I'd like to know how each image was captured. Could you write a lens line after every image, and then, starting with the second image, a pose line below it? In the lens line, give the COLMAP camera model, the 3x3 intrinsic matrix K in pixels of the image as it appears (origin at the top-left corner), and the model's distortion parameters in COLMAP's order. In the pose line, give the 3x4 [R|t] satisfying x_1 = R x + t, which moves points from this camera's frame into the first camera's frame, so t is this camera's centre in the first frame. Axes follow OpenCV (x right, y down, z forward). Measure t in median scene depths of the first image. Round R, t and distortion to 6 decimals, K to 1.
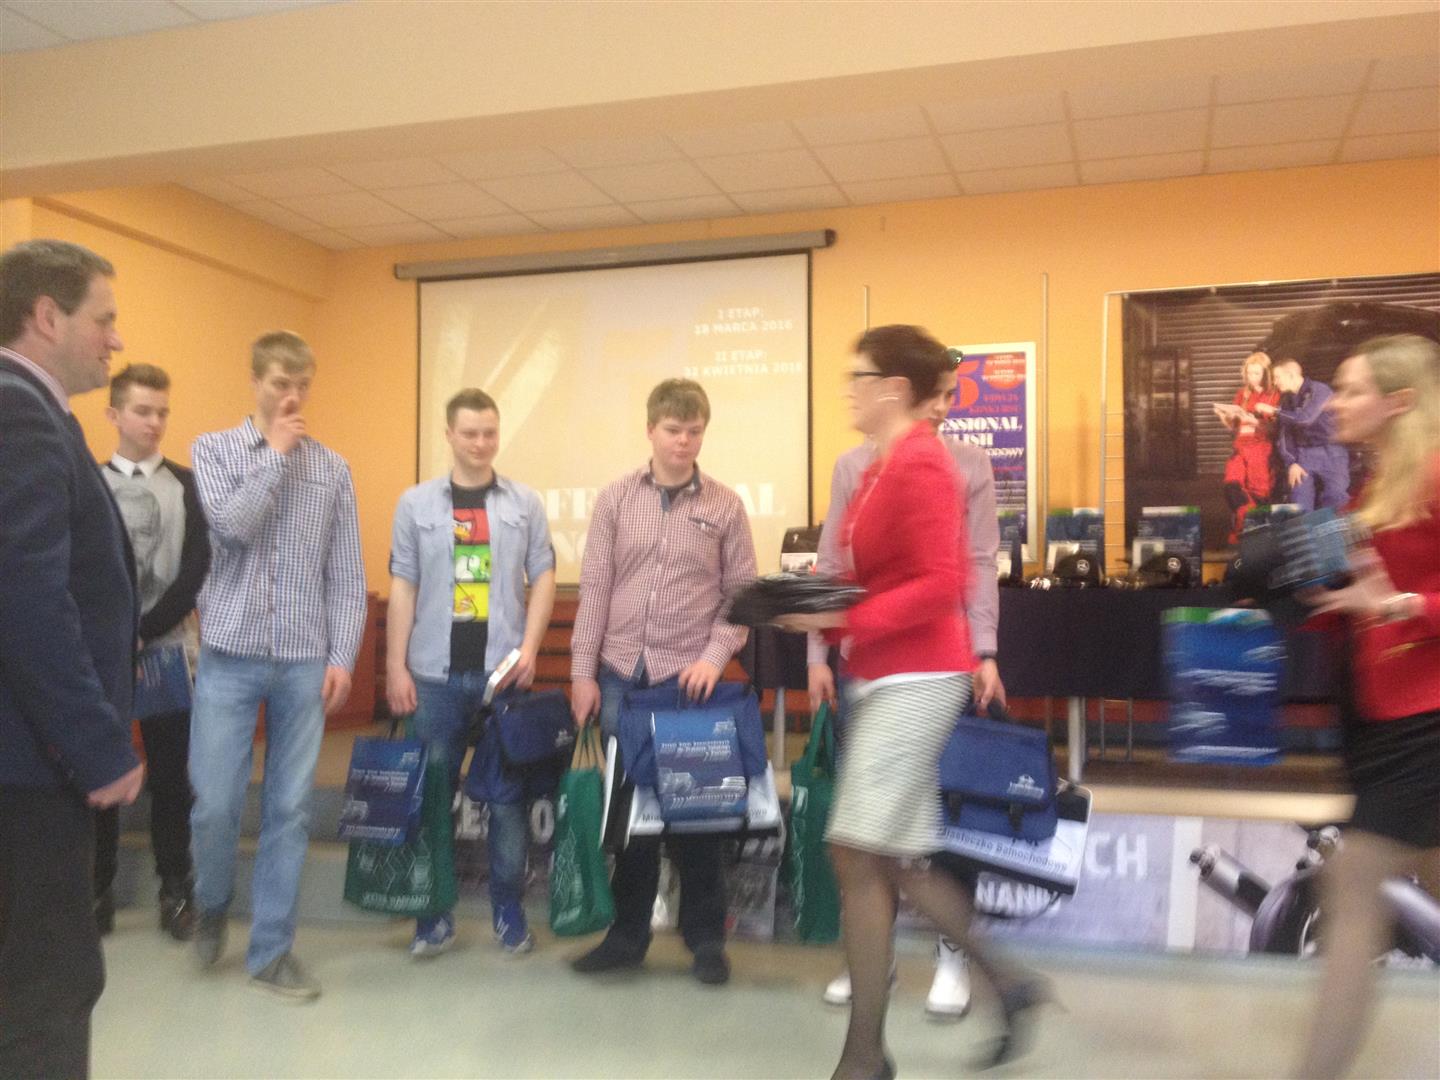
lens RADIAL K [[1351.9, 0, 720.0], [0, 1351.9, 540.0], [0, 0, 1]] dist [0.095363, -0.213690]
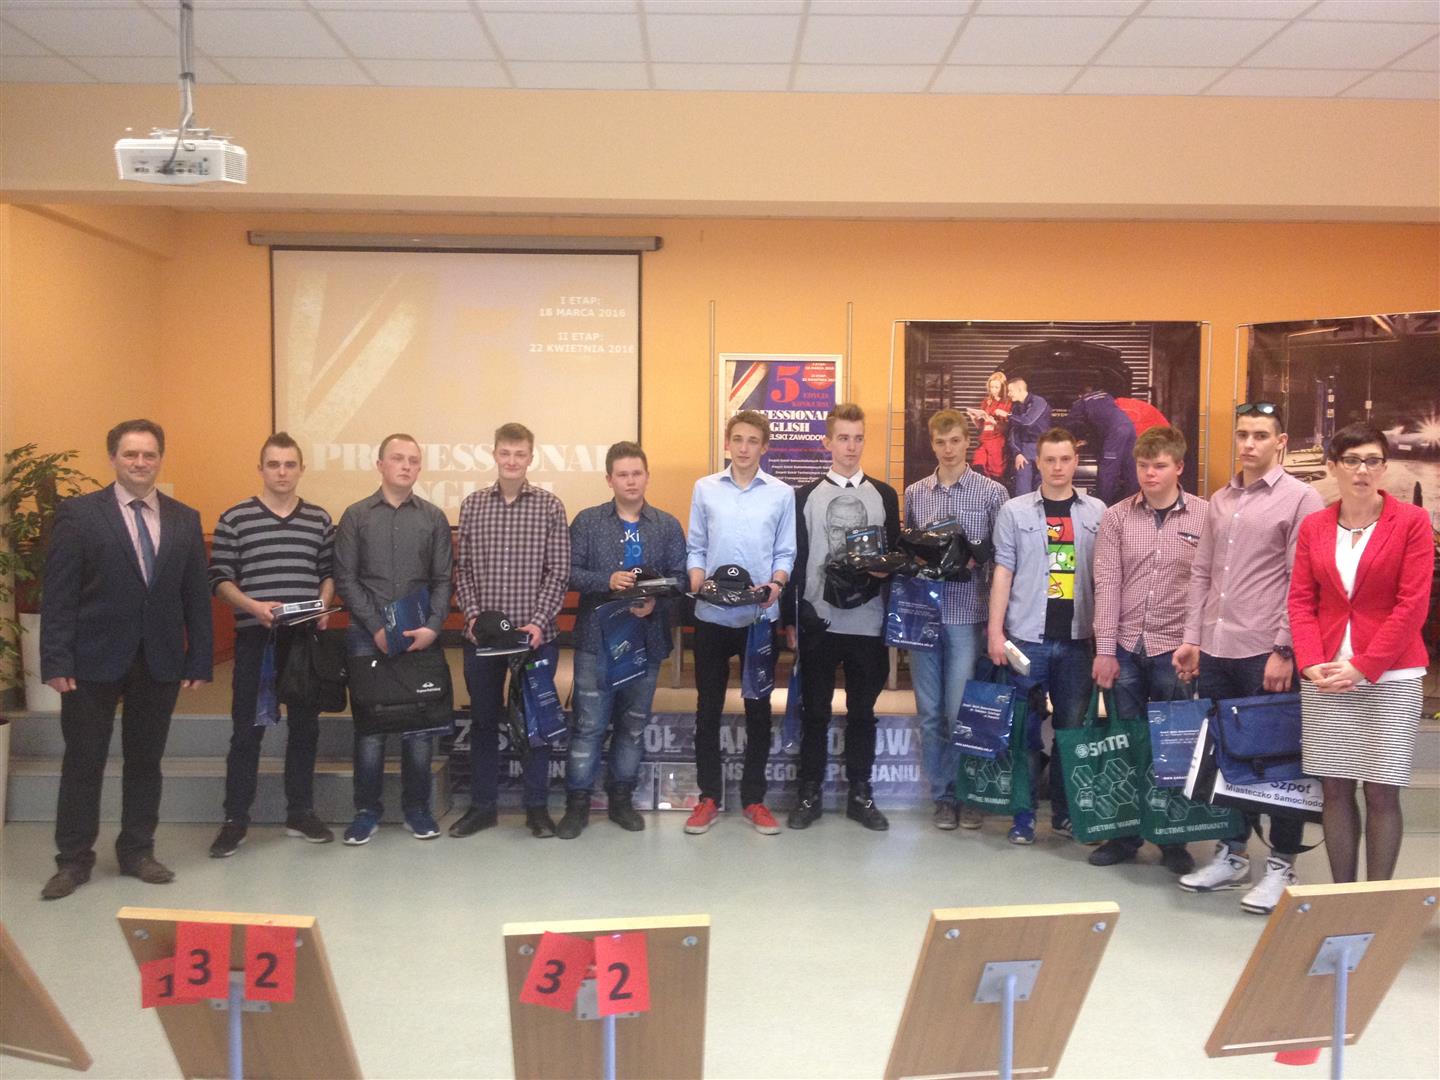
lens RADIAL K [[1351.9, 0, 720.0], [0, 1351.9, 540.0], [0, 0, 1]] dist [0.095363, -0.213690]
pose [[0.953284, -0.009242, 0.301934, -0.277942], [-0.019631, 0.995523, 0.092454, -0.085645], [-0.301437, -0.094063, 0.948835, -0.224389]]
